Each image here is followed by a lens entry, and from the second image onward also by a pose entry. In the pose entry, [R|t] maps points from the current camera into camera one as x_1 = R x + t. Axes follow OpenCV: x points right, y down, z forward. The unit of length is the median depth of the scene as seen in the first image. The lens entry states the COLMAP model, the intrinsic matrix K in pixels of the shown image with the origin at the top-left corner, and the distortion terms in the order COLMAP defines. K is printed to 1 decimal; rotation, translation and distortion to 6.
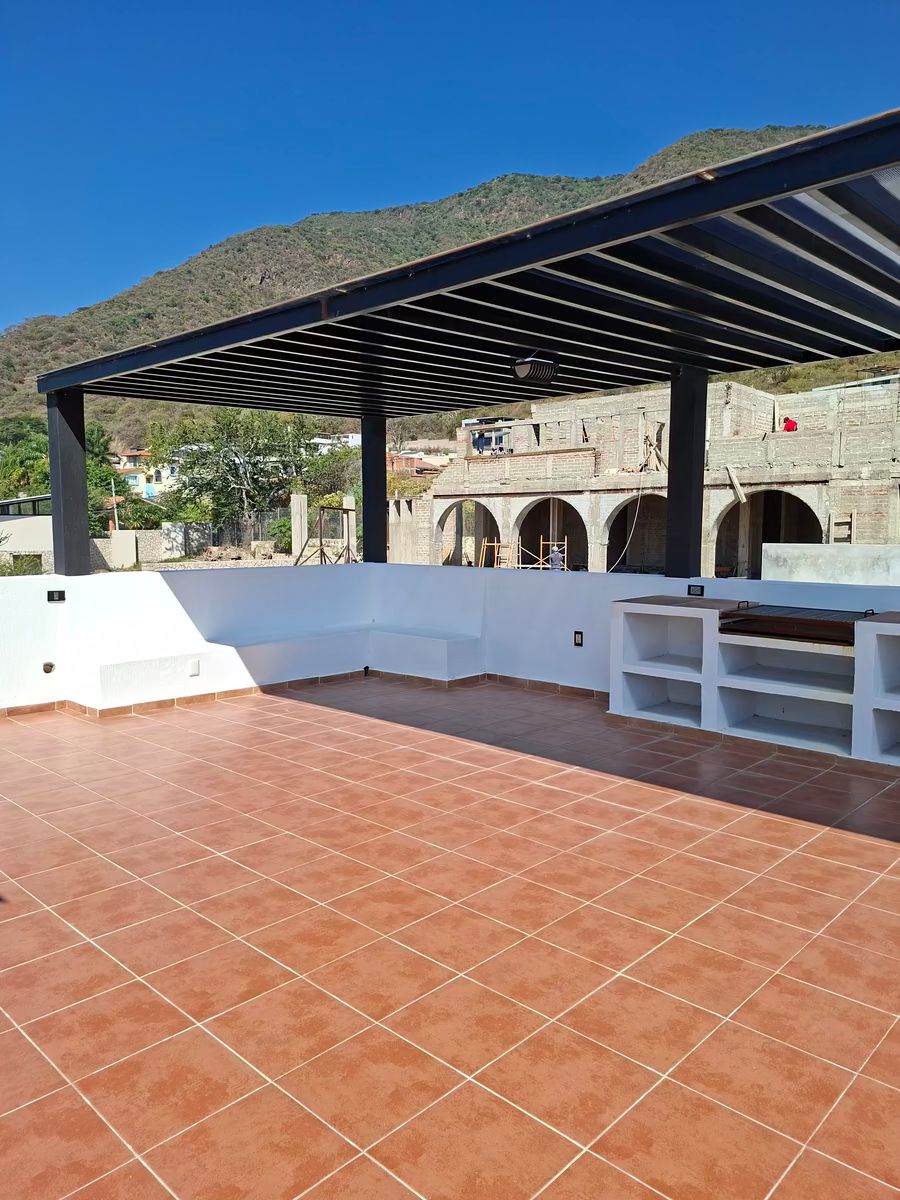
lens RADIAL K [[853.1, 0, 441.0], [0, 853.1, 606.2], [0, 0, 1]] dist [0.144298, -0.226099]
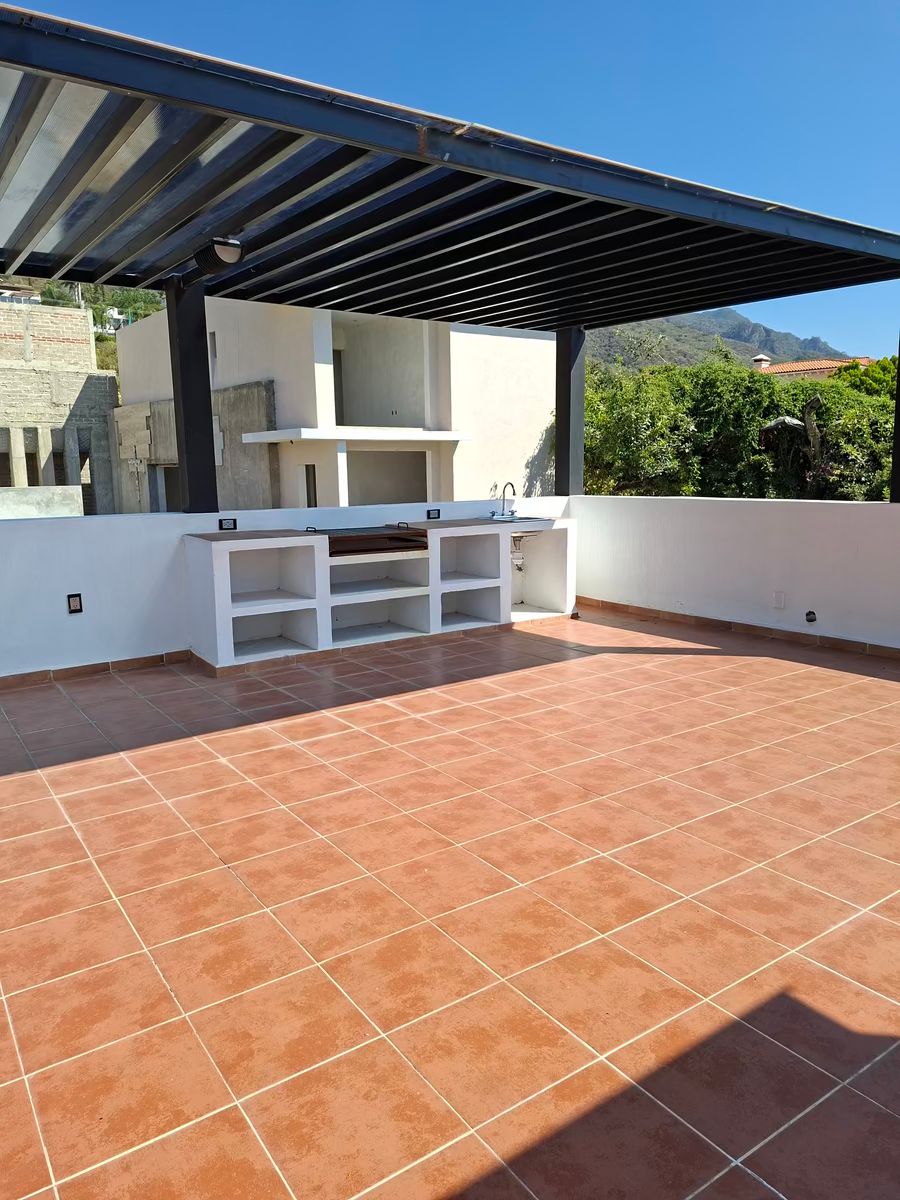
lens RADIAL K [[853.1, 0, 441.0], [0, 853.1, 606.2], [0, 0, 1]] dist [0.144298, -0.226099]
pose [[0.181758, -0.164289, 0.969522, -0.710574], [0.112126, 0.982977, 0.145549, -0.048770], [-0.976930, 0.082254, 0.197085, 0.680337]]
